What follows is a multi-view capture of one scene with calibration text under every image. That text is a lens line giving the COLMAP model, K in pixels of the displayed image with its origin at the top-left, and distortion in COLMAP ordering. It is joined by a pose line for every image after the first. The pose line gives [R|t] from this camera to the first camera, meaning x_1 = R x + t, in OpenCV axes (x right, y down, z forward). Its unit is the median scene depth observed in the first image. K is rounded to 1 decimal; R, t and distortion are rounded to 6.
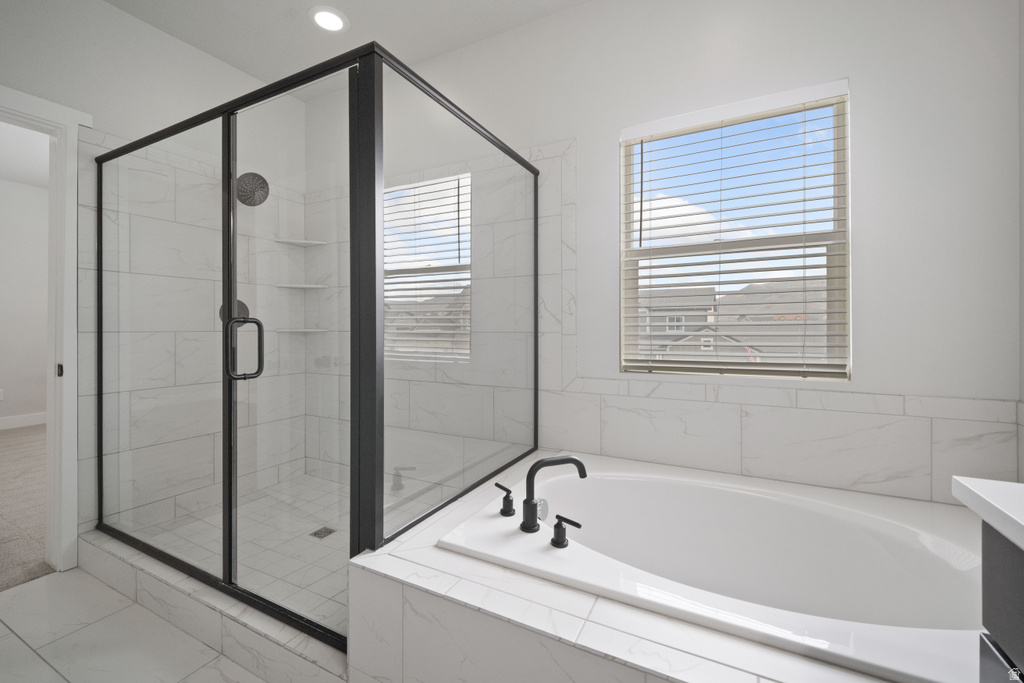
lens RADIAL K [[420.8, 0, 508.8], [0, 420.8, 327.4], [0, 0, 1]] dist [0.004754, -0.001122]
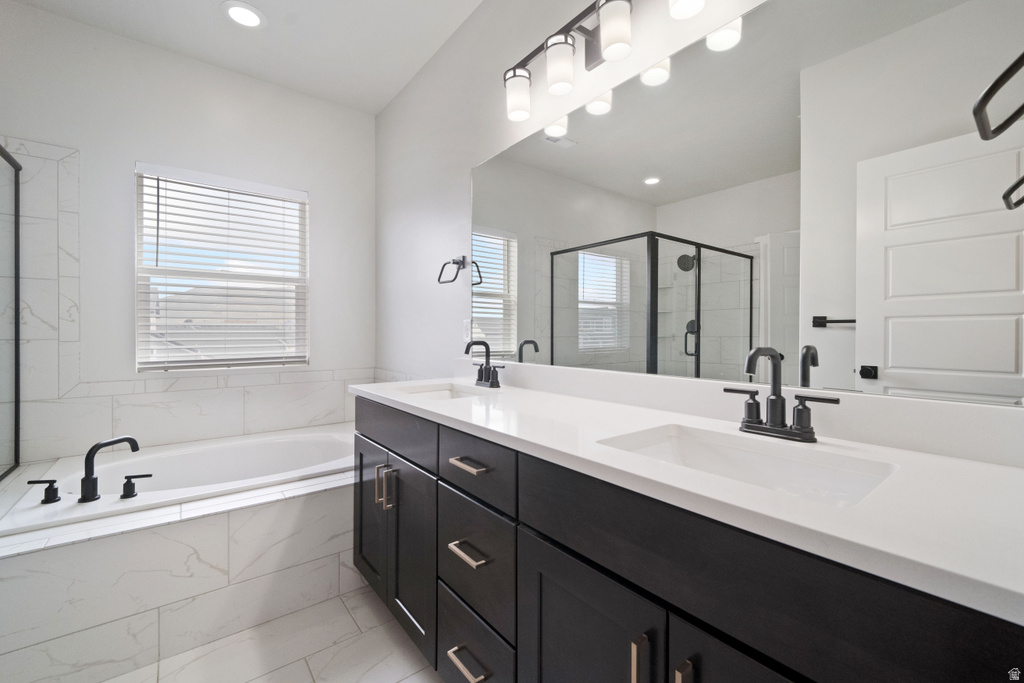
lens RADIAL K [[420.8, 0, 509.2], [0, 420.8, 336.5], [0, 0, 1]] dist [0.004754, -0.001122]
pose [[0.409790, -0.005825, 0.912161, -0.405657], [-0.001462, 0.999974, 0.007043, -0.004042], [-0.912179, -0.004220, 0.409771, -0.438413]]
